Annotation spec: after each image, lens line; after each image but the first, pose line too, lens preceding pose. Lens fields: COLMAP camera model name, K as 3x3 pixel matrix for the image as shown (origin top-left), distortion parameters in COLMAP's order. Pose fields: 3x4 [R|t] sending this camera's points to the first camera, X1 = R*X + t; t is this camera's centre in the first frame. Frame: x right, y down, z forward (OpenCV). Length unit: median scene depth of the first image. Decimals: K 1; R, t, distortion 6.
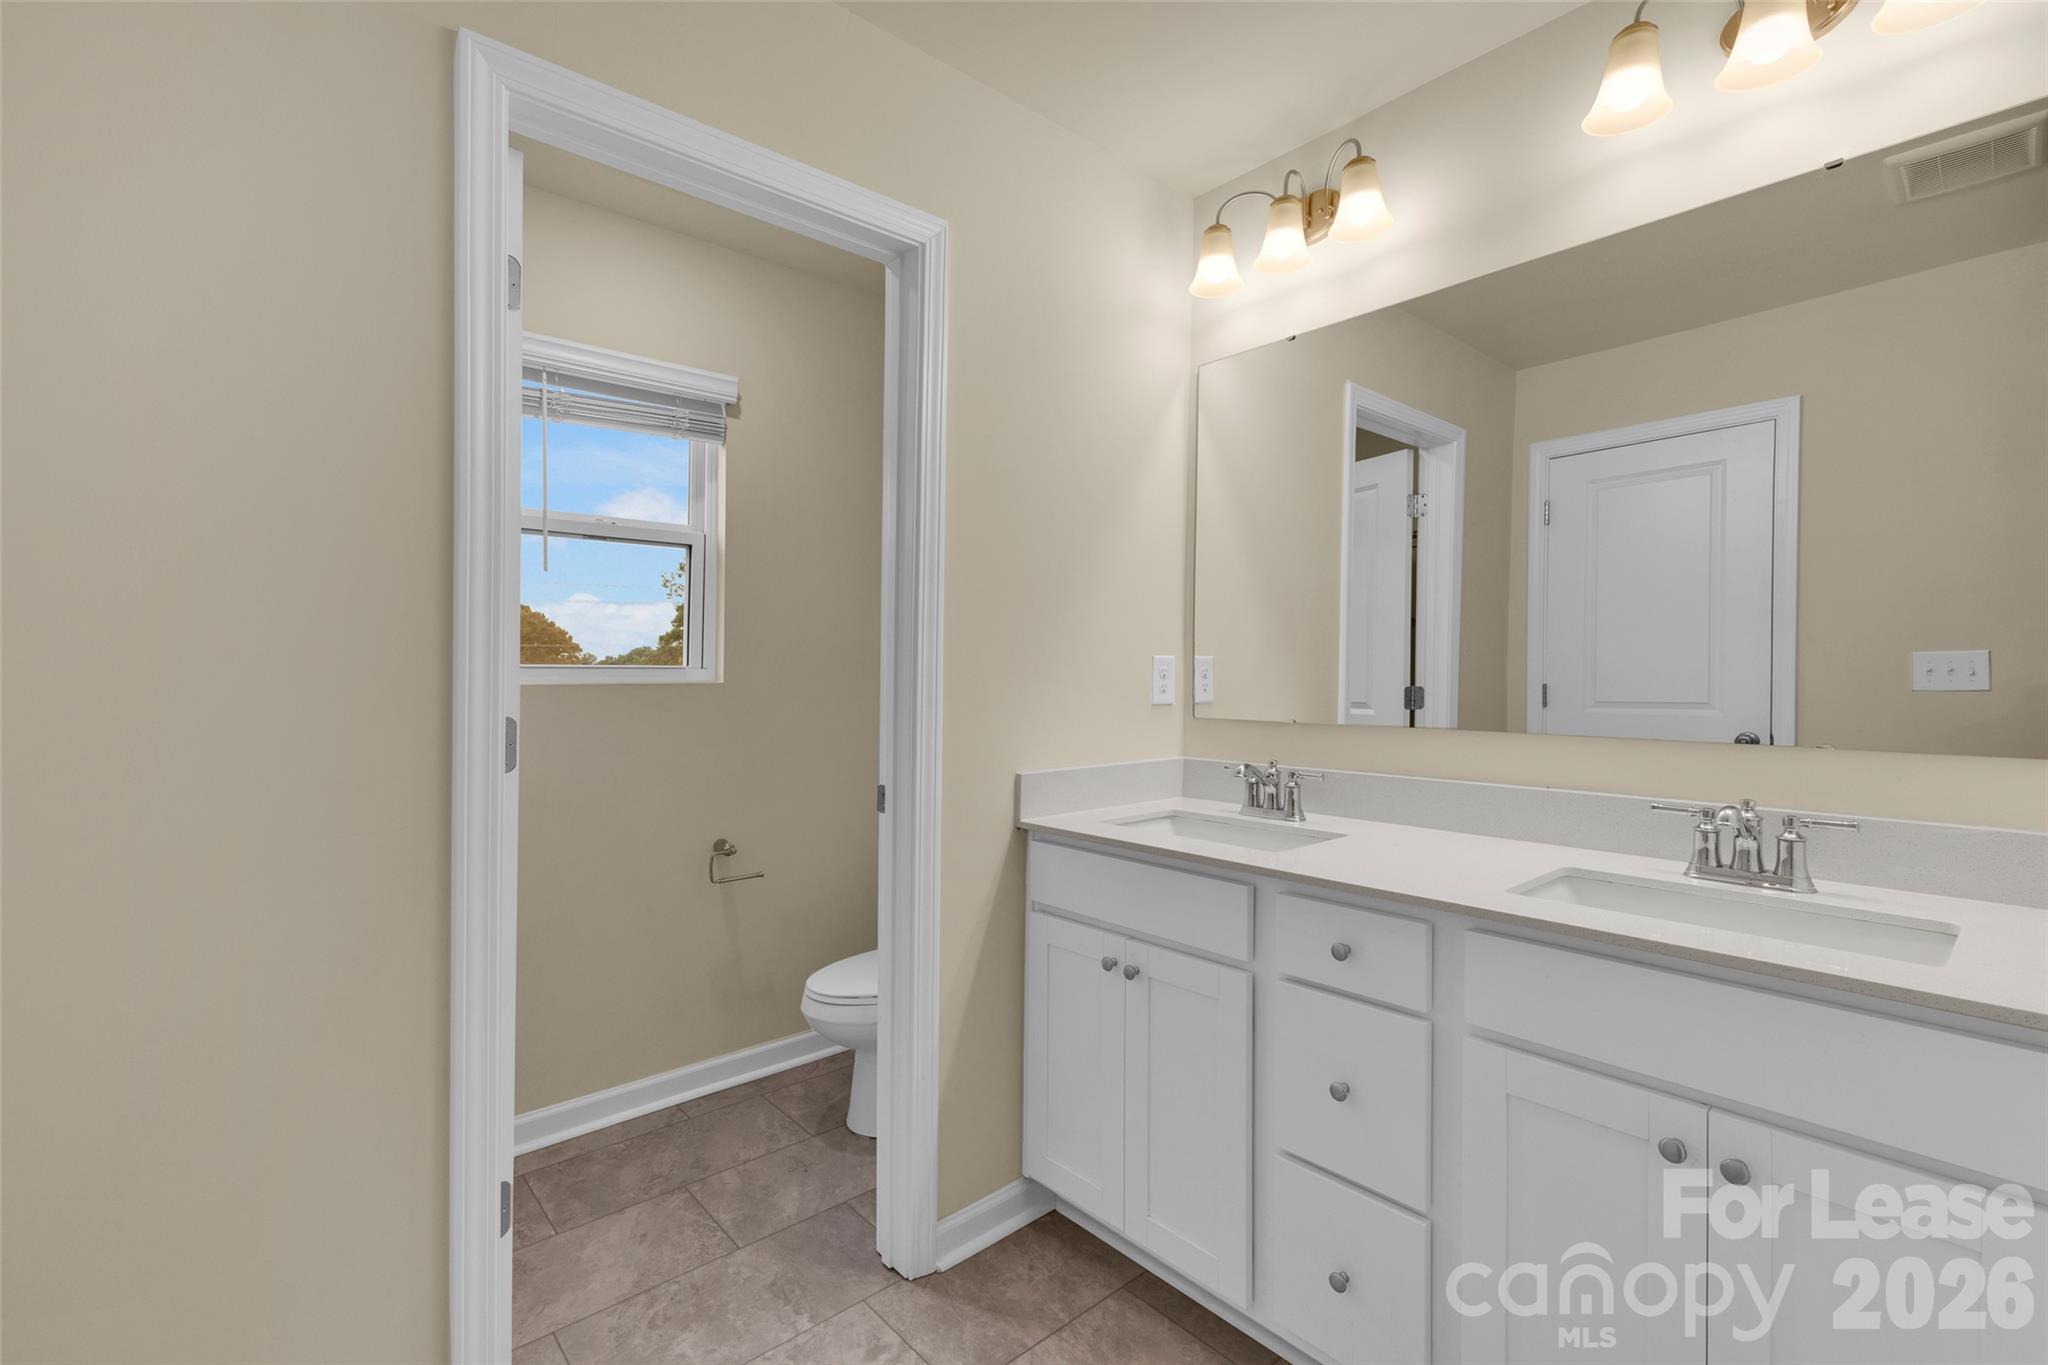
lens RADIAL K [[881.6, 0, 1030.1], [0, 881.6, 668.6], [0, 0, 1]] dist [0.002066, 0.000399]
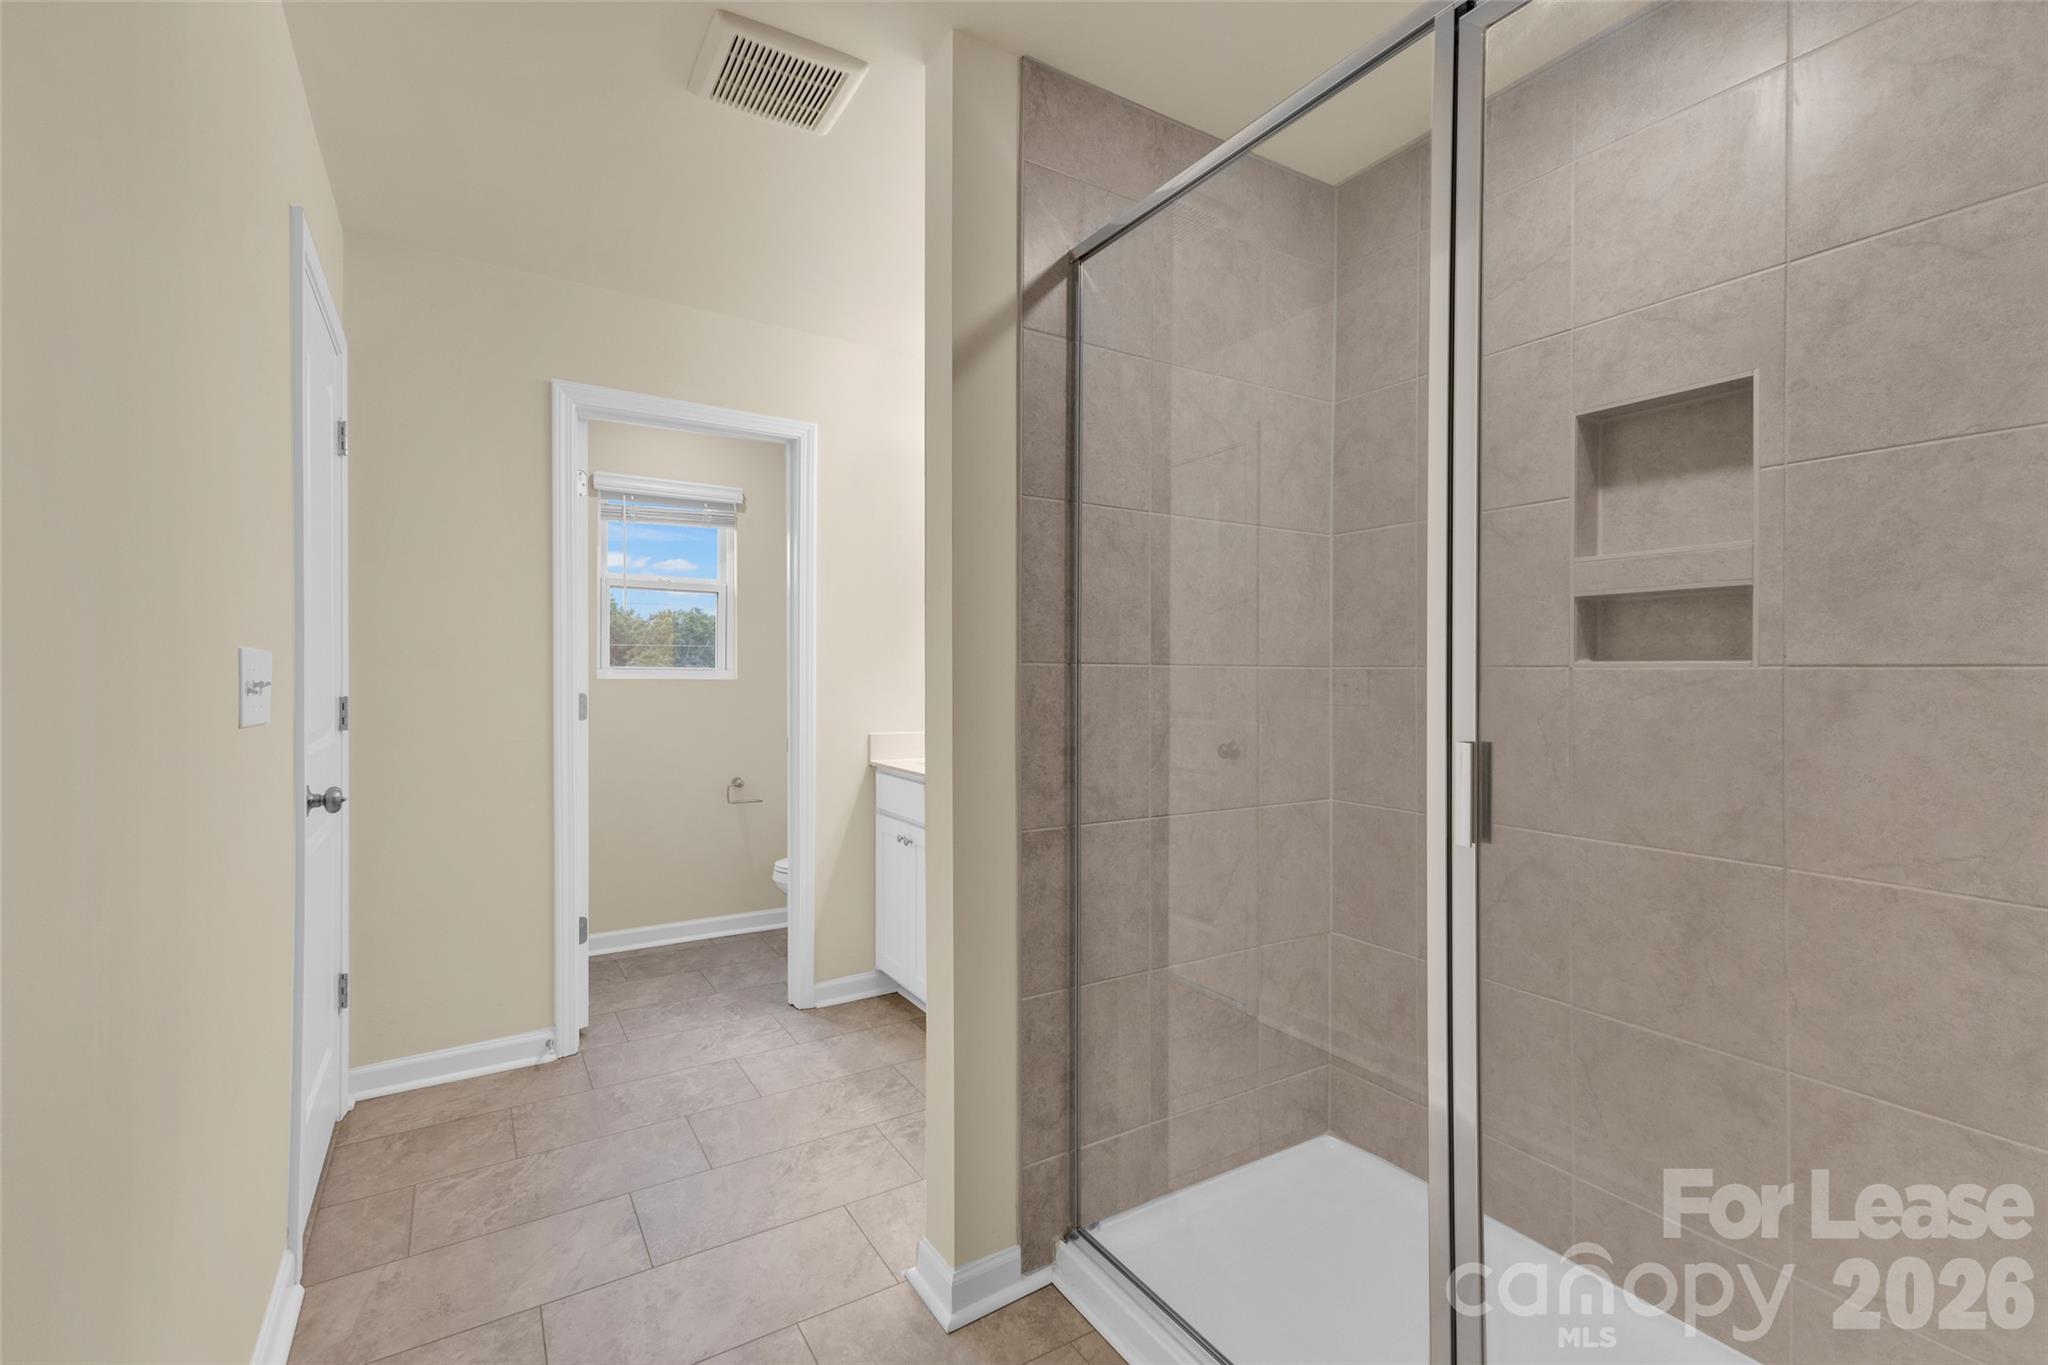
lens RADIAL K [[881.6, 0, 1019.1], [0, 881.6, 683.6], [0, 0, 1]] dist [0.002066, 0.000399]
pose [[0.986119, 0.012127, -0.165596, 0.552237], [-0.008401, 0.999696, 0.023183, -0.021031], [0.165826, -0.021470, 0.985921, -0.641146]]
